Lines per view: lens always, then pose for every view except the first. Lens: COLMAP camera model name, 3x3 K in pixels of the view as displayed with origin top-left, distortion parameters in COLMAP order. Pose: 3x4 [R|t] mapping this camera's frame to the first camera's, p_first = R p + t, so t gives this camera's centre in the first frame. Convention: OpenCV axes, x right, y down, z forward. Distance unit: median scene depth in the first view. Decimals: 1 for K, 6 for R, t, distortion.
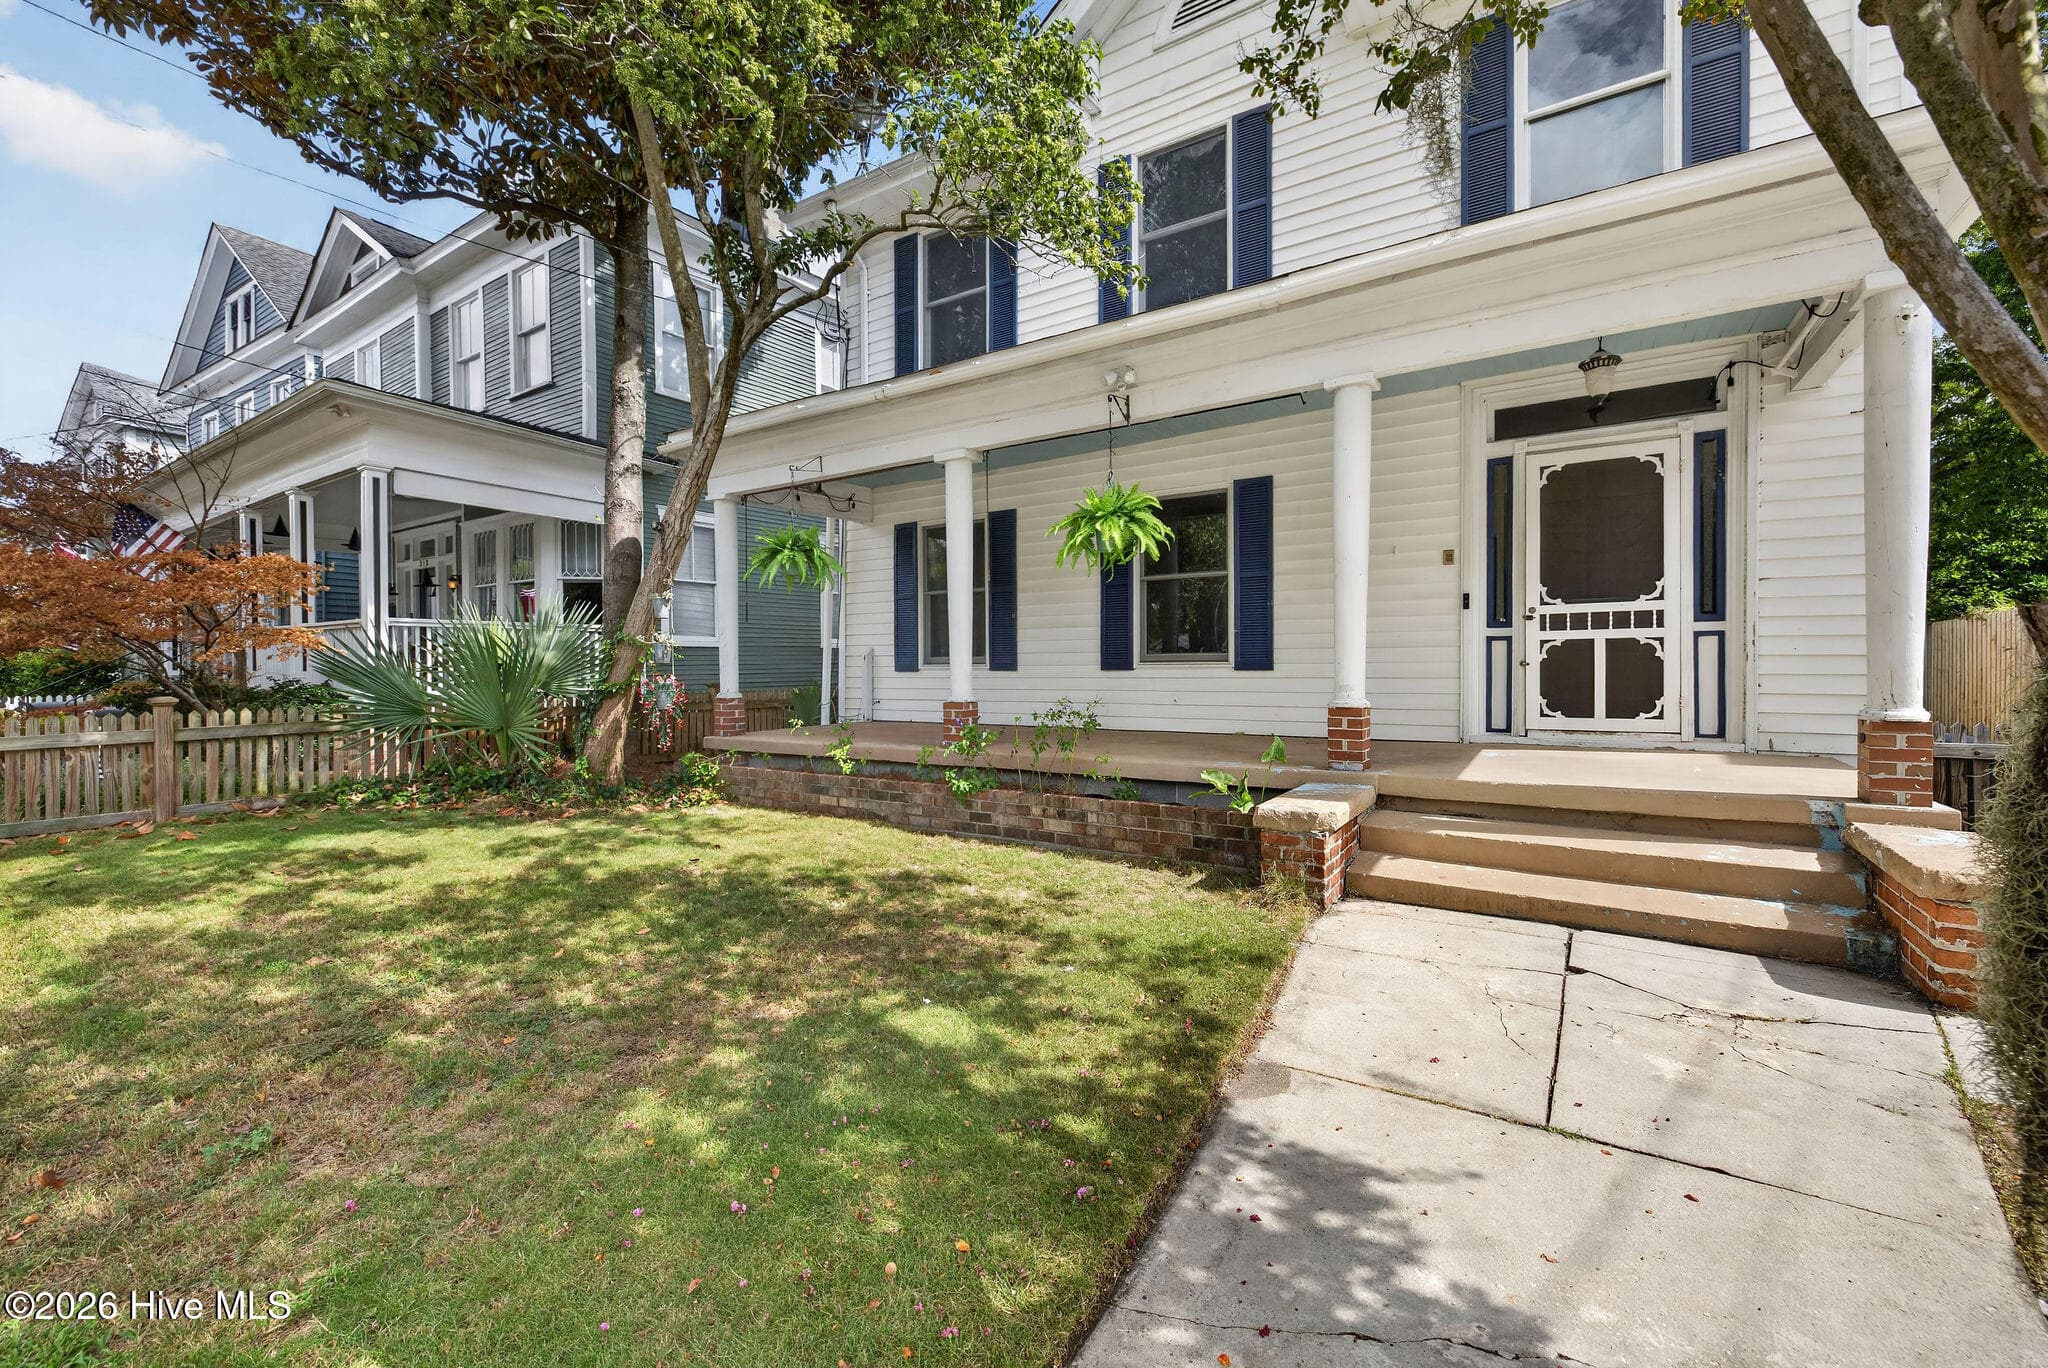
lens RADIAL K [[854.4, 0, 1033.0], [0, 854.4, 670.8], [0, 0, 1]] dist [0.001490, -0.000183]
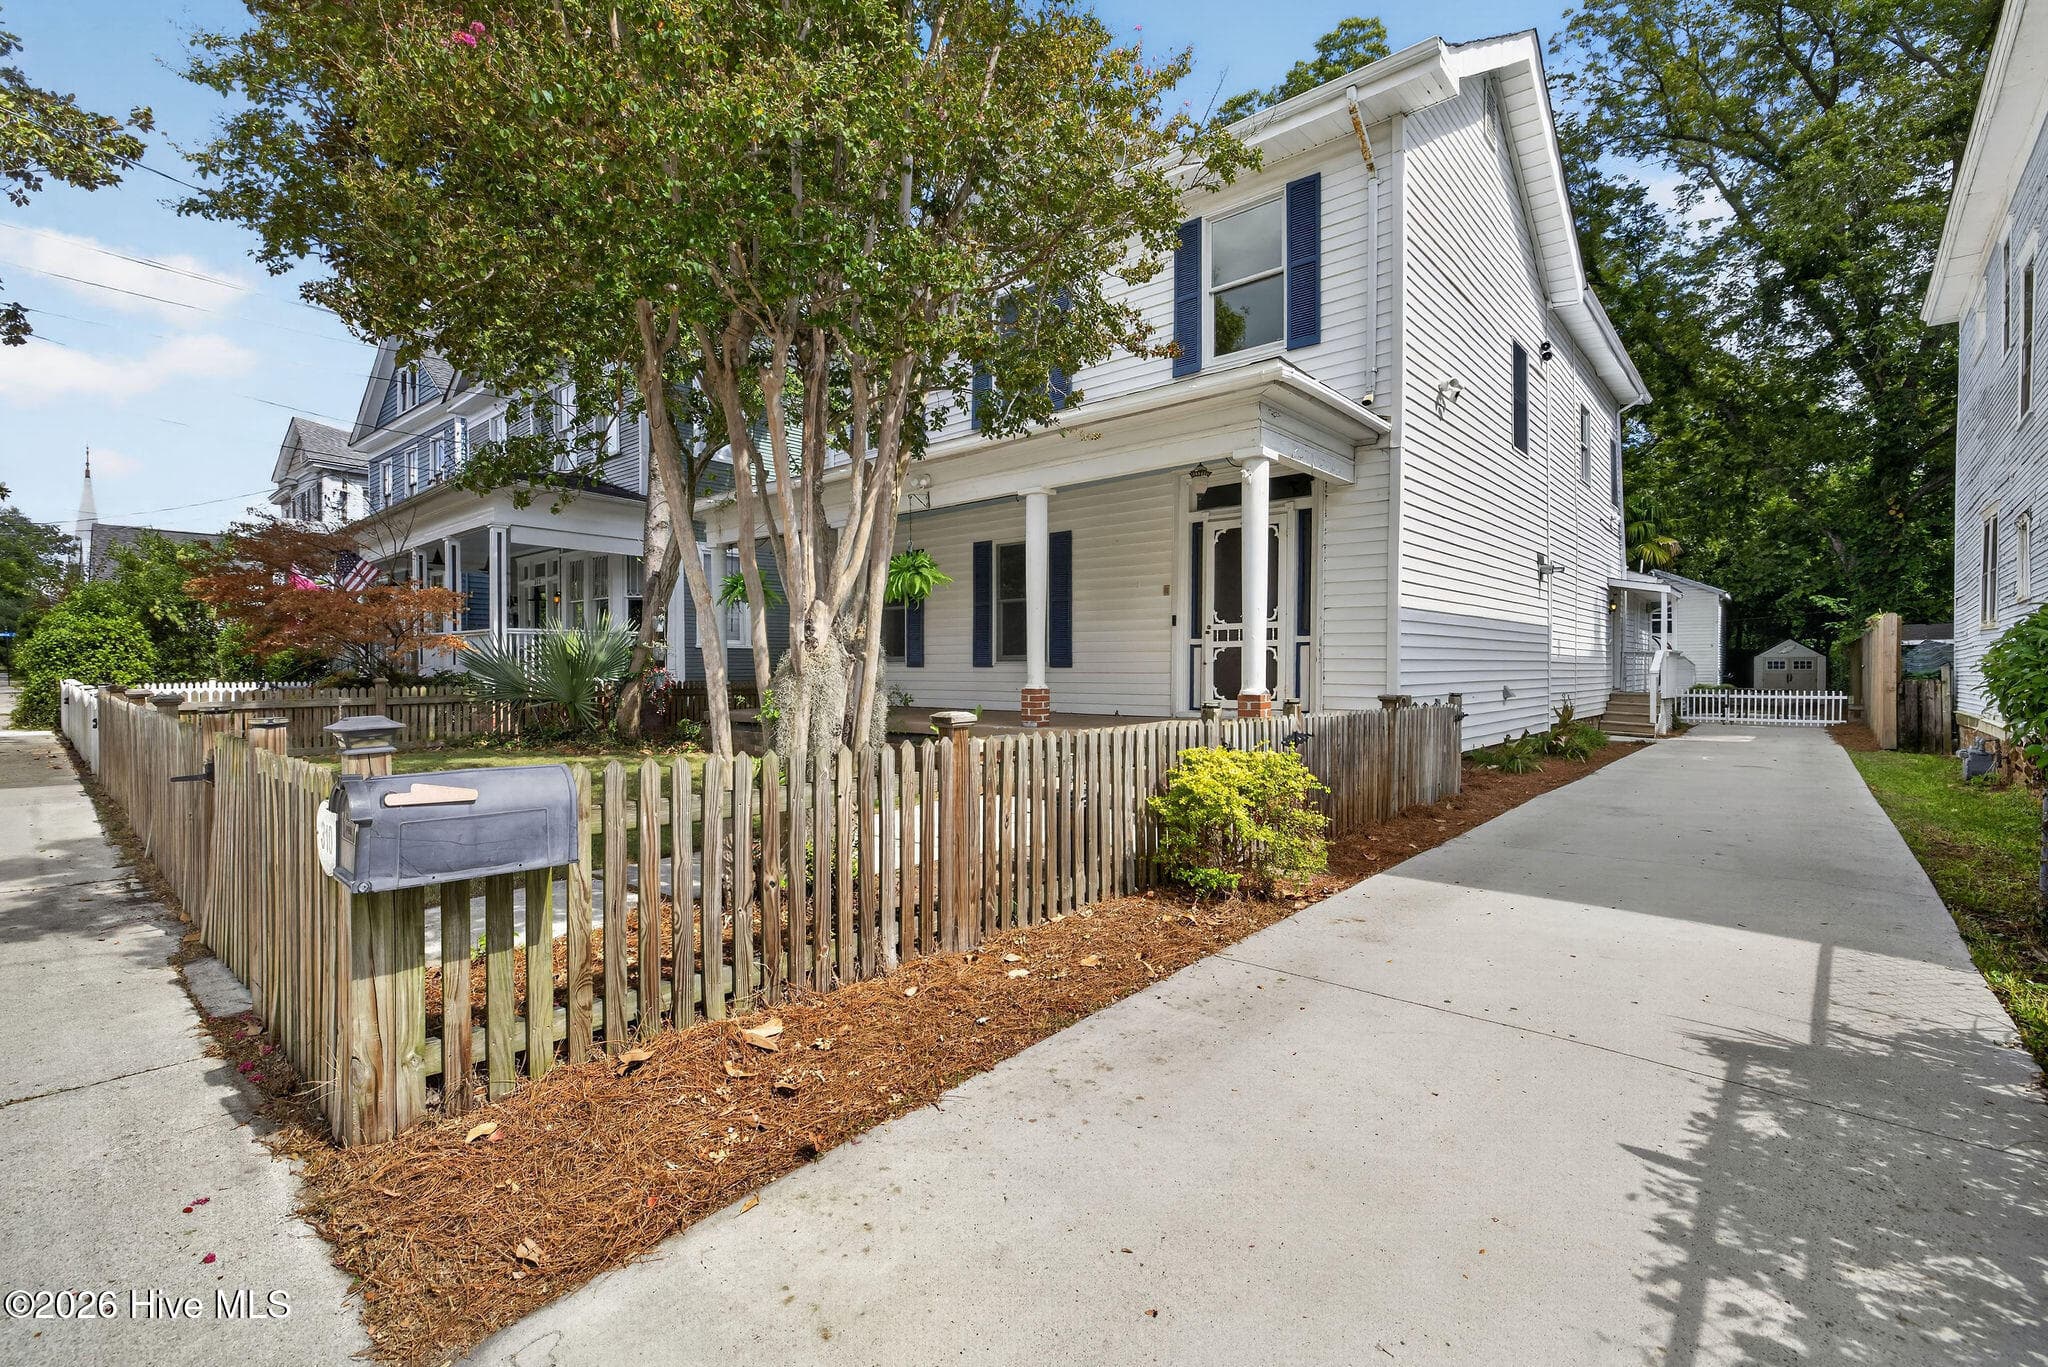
lens RADIAL K [[923.9, 0, 1047.6], [0, 923.9, 671.2], [0, 0, 1]] dist [0.000503, 0.000098]
pose [[0.991311, 0.006591, -0.131376, 0.499751], [-0.006394, 0.999978, 0.001921, 0.003623], [0.131386, -0.001064, 0.991331, -0.599036]]
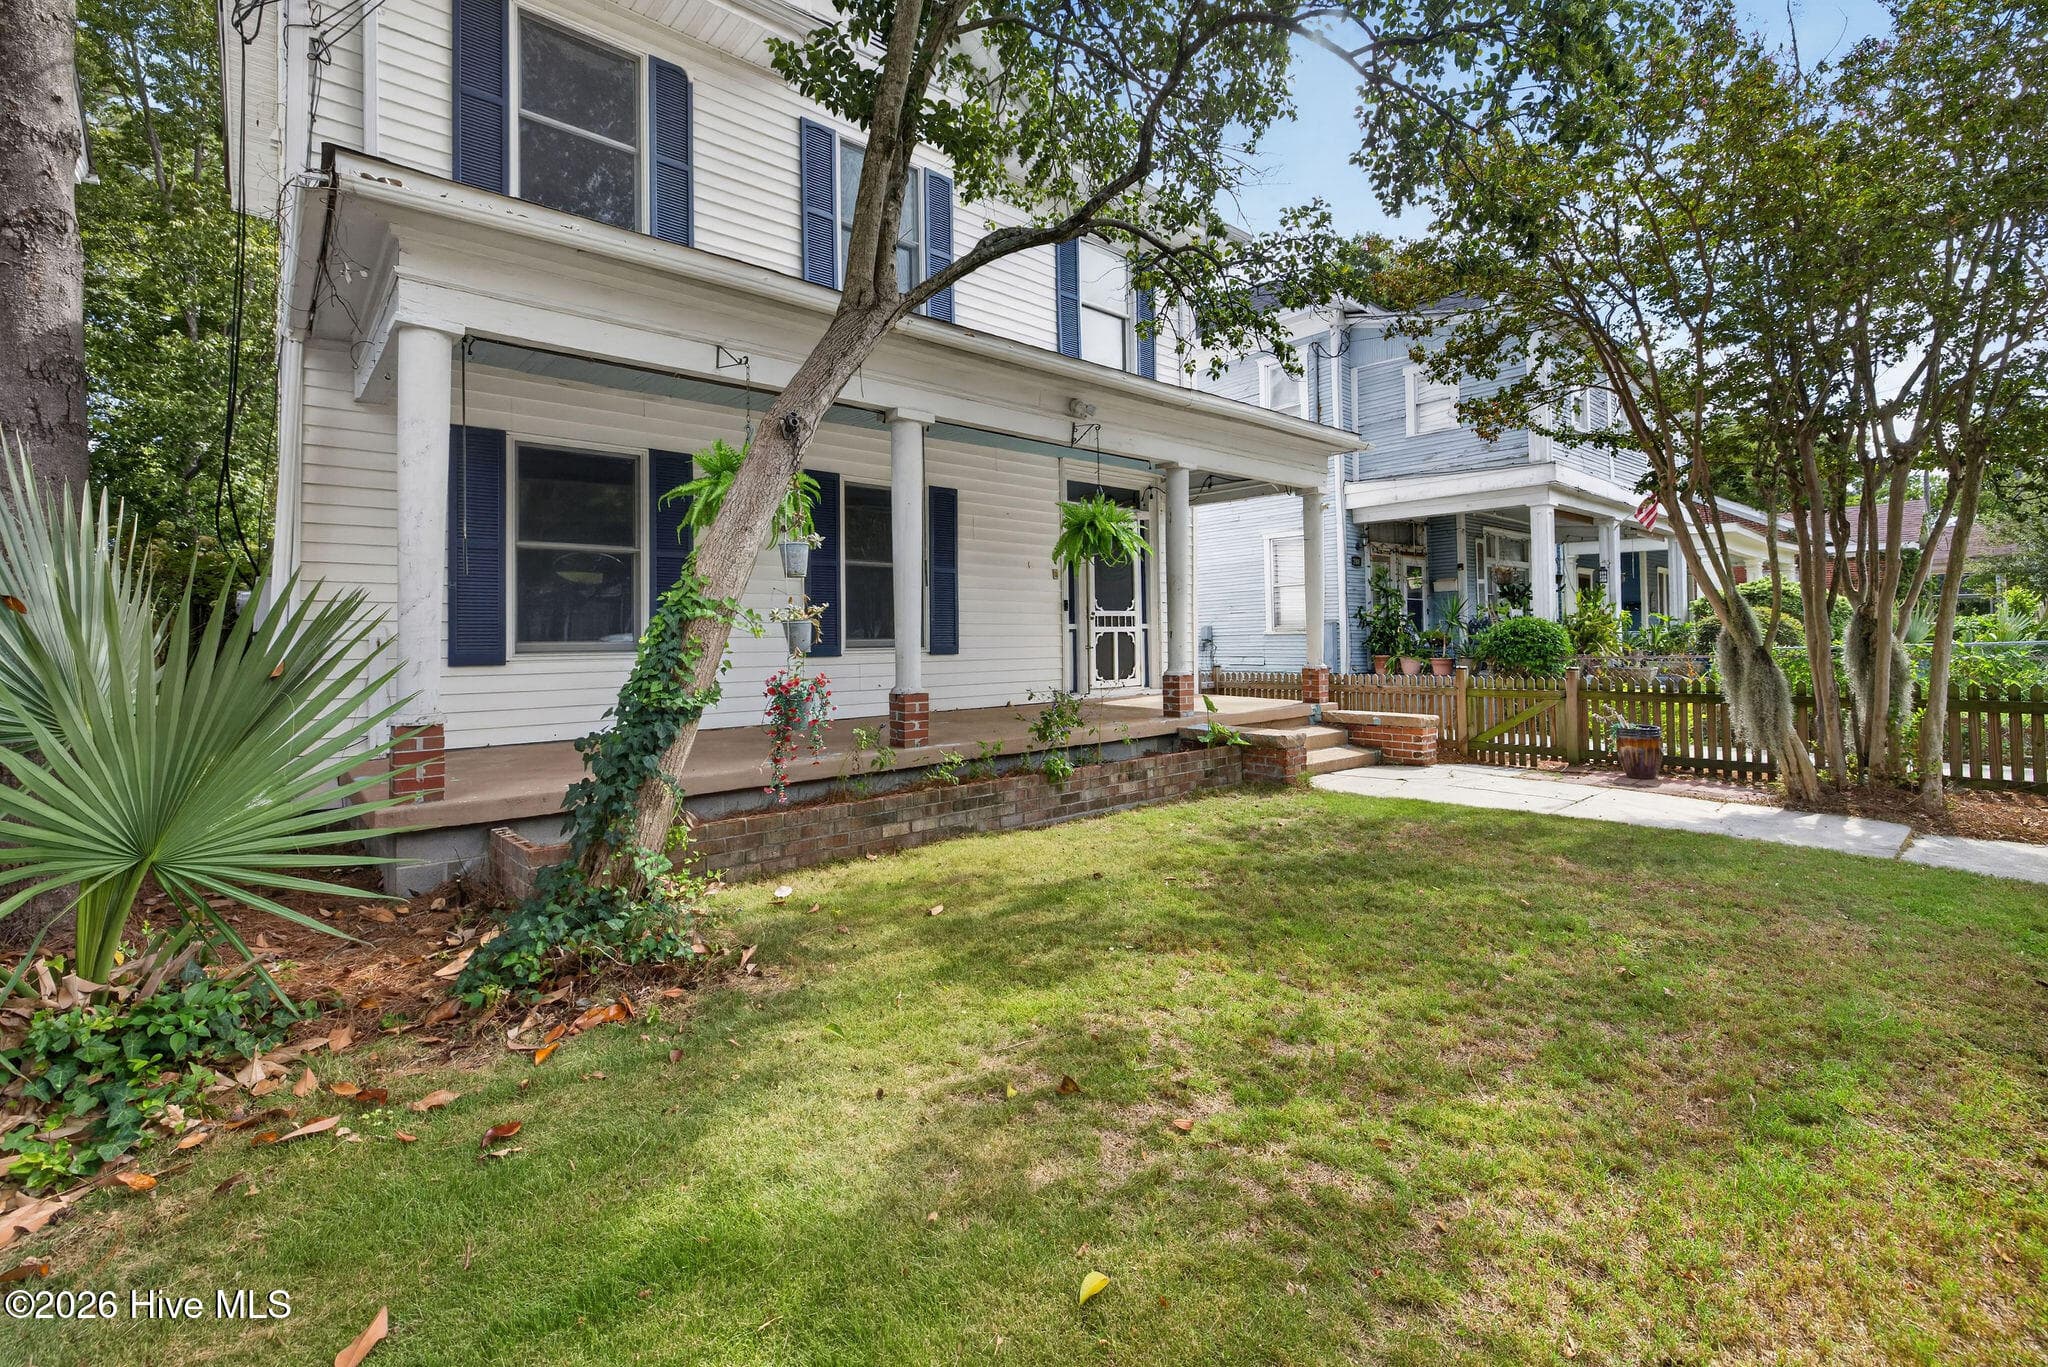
lens RADIAL K [[862.3, 0, 1018.3], [0, 862.3, 640.7], [0, 0, 1]] dist [0.001344, 0.000063]
pose [[0.280415, 0.004527, 0.959868, -0.932542], [0.020212, 0.999739, -0.010619, -0.006517], [-0.959666, 0.022378, 0.280250, 0.666387]]
